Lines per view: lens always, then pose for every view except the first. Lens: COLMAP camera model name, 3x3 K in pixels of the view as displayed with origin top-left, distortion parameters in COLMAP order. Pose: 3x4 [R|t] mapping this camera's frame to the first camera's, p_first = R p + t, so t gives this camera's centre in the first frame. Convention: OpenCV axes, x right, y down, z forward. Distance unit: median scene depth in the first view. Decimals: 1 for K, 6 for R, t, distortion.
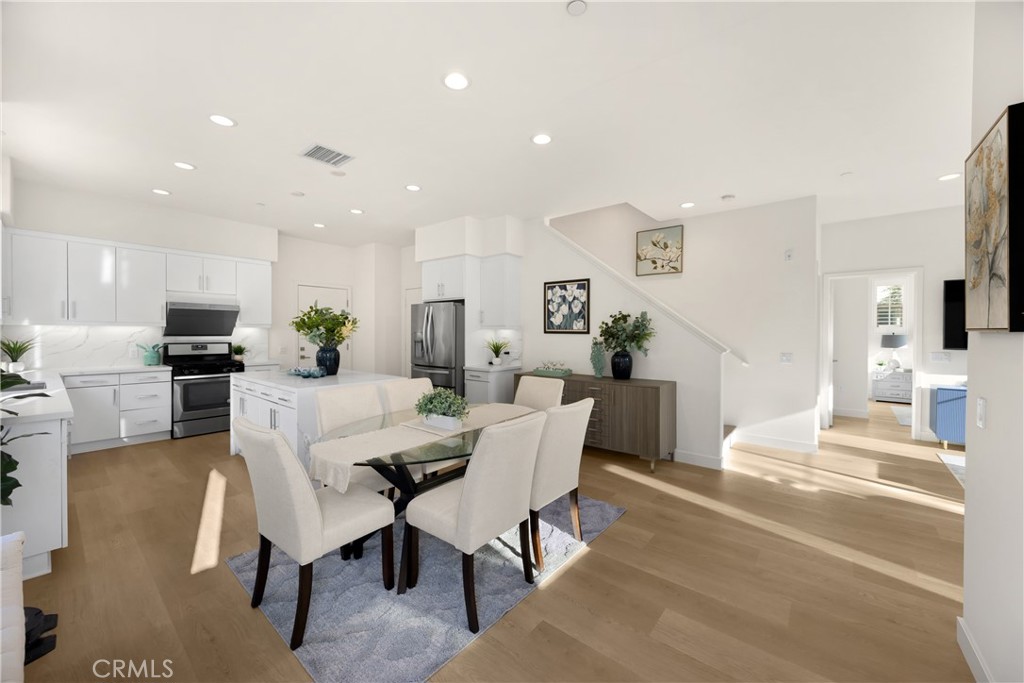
lens RADIAL K [[399.3, 0, 517.7], [0, 399.3, 337.9], [0, 0, 1]] dist [0.002423, 0.000663]
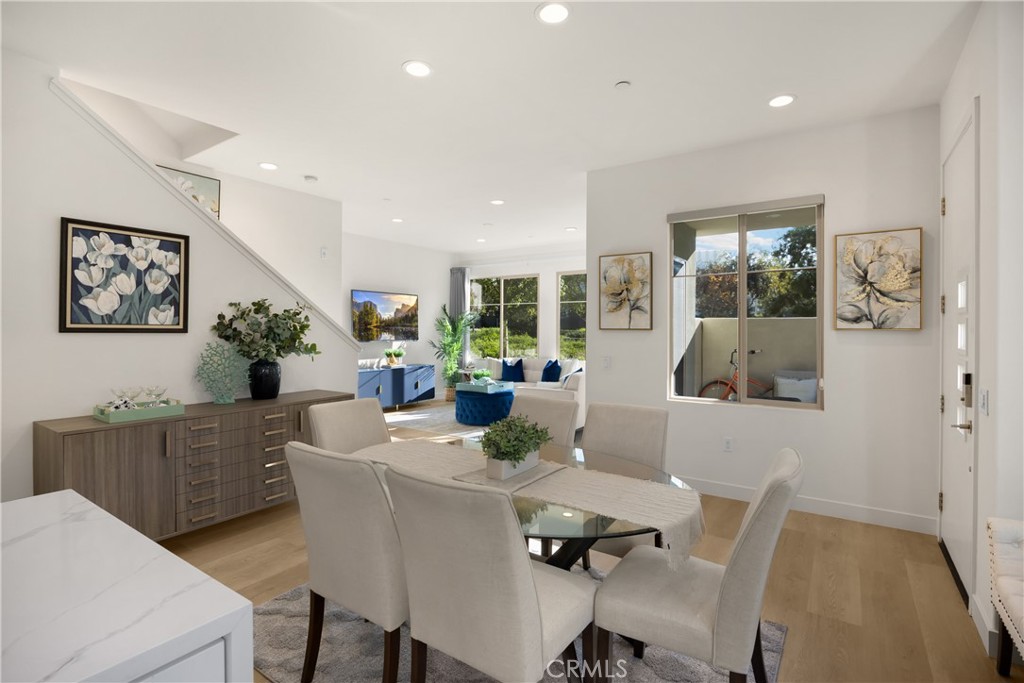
lens RADIAL K [[497.3, 0, 514.9], [0, 497.3, 327.7], [0, 0, 1]] dist [-0.015564, -0.000374]
pose [[-0.096346, 0.001203, 0.995347, -0.540590], [0.010289, 0.999947, -0.000212, -0.011903], [-0.995295, 0.010220, -0.096353, 0.575114]]
